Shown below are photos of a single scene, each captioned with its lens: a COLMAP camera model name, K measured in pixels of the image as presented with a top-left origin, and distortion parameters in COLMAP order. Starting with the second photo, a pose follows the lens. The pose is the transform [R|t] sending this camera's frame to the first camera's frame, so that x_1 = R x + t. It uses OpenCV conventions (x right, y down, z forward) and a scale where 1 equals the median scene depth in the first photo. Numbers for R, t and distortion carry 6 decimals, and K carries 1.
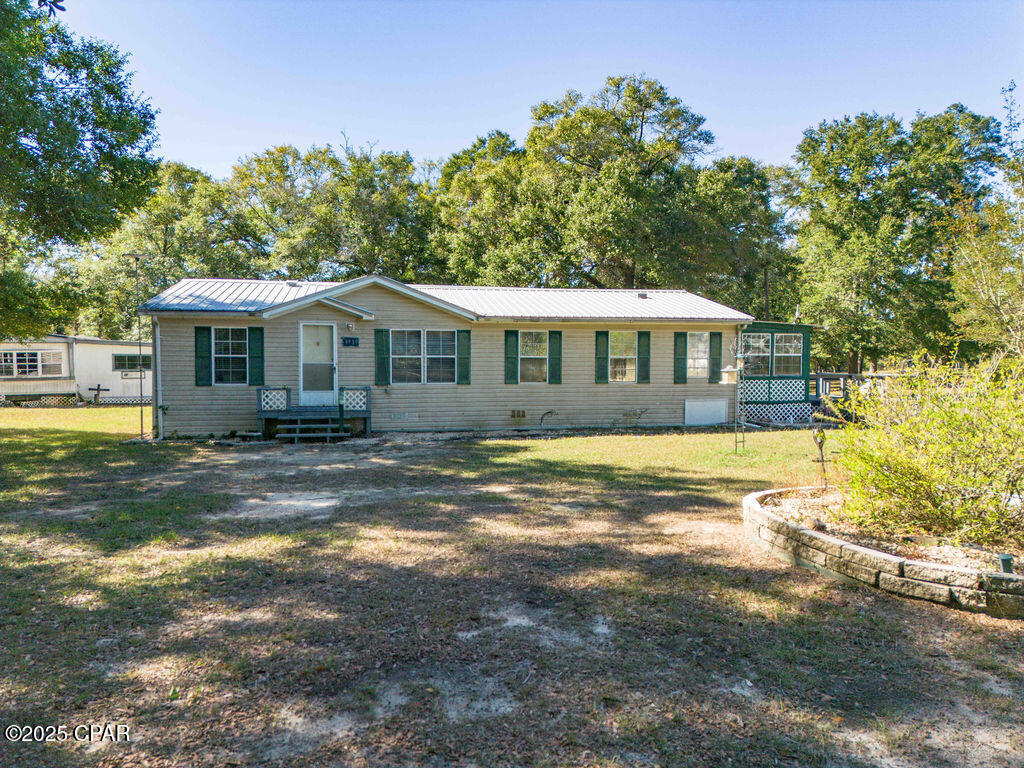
lens RADIAL K [[715.7, 0, 507.5], [0, 715.7, 388.2], [0, 0, 1]] dist [0.068649, -0.055164]
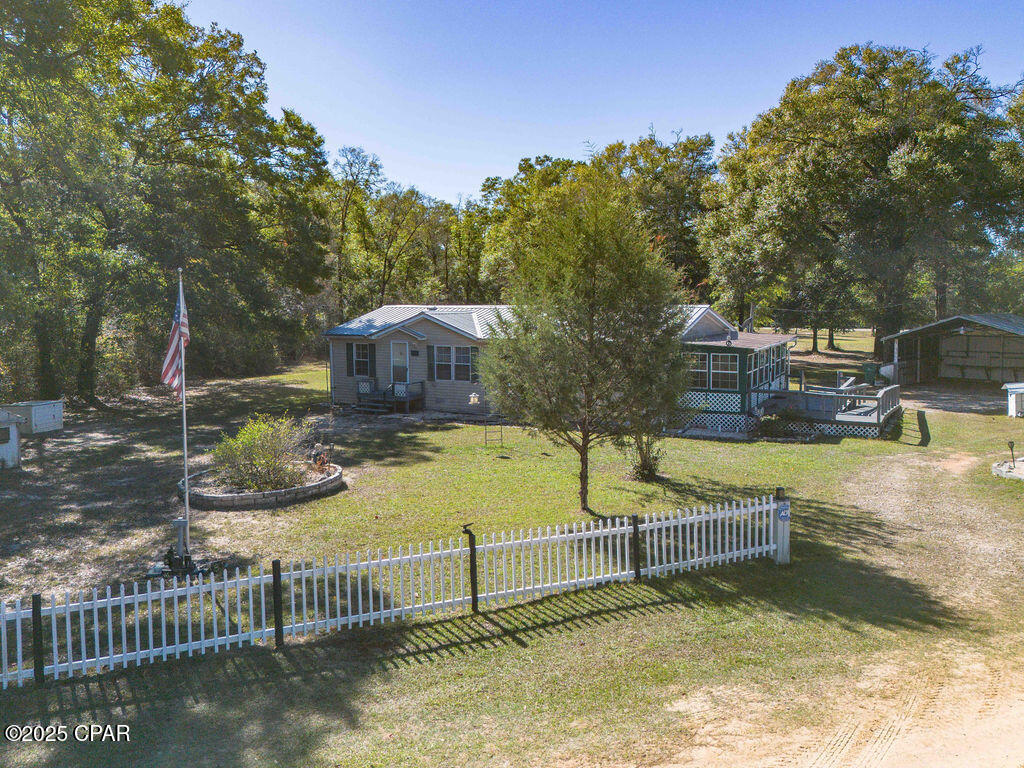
lens RADIAL K [[786.3, 0, 511.6], [0, 786.3, 382.0], [0, 0, 1]] dist [-0.000246, 0.001029]
pose [[0.760307, 0.063811, -0.646422, 0.983471], [-0.015731, 0.996680, 0.079884, -0.130355], [0.649373, -0.050567, 0.758787, -0.177130]]
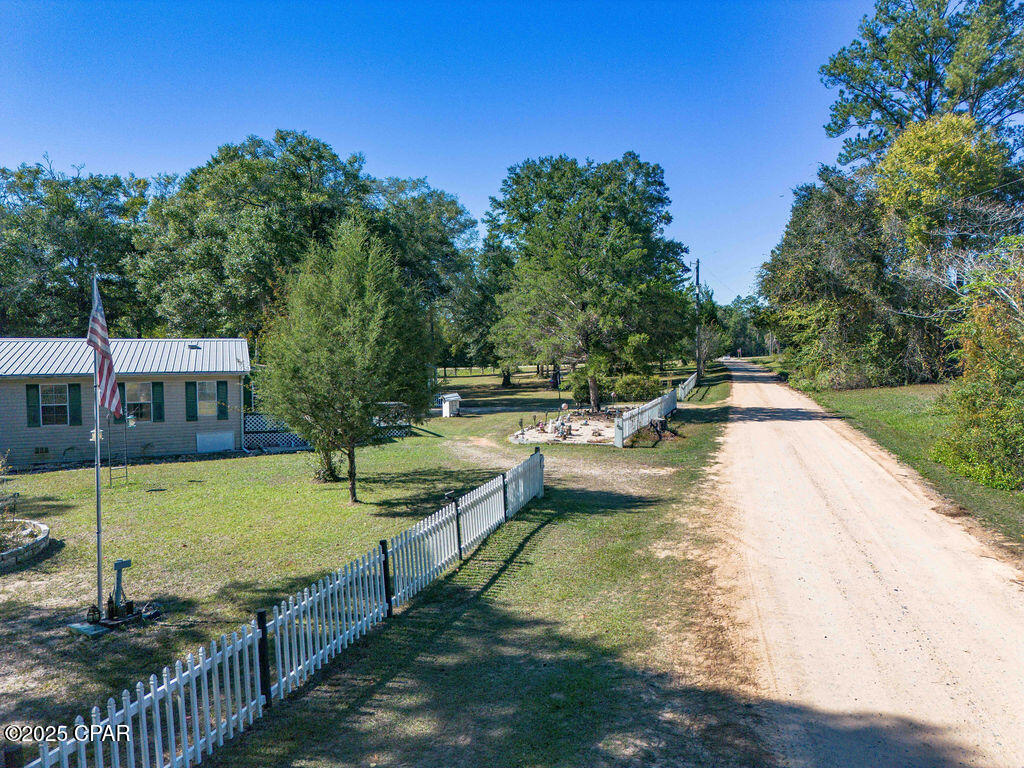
lens RADIAL K [[715.7, 0, 520.8], [0, 715.7, 378.3], [0, 0, 1]] dist [0.068649, -0.055164]
pose [[0.981873, -0.012803, 0.189107, 0.575544], [0.010047, 0.999829, 0.015529, -0.097687], [-0.189274, -0.013347, 0.981834, -0.400019]]
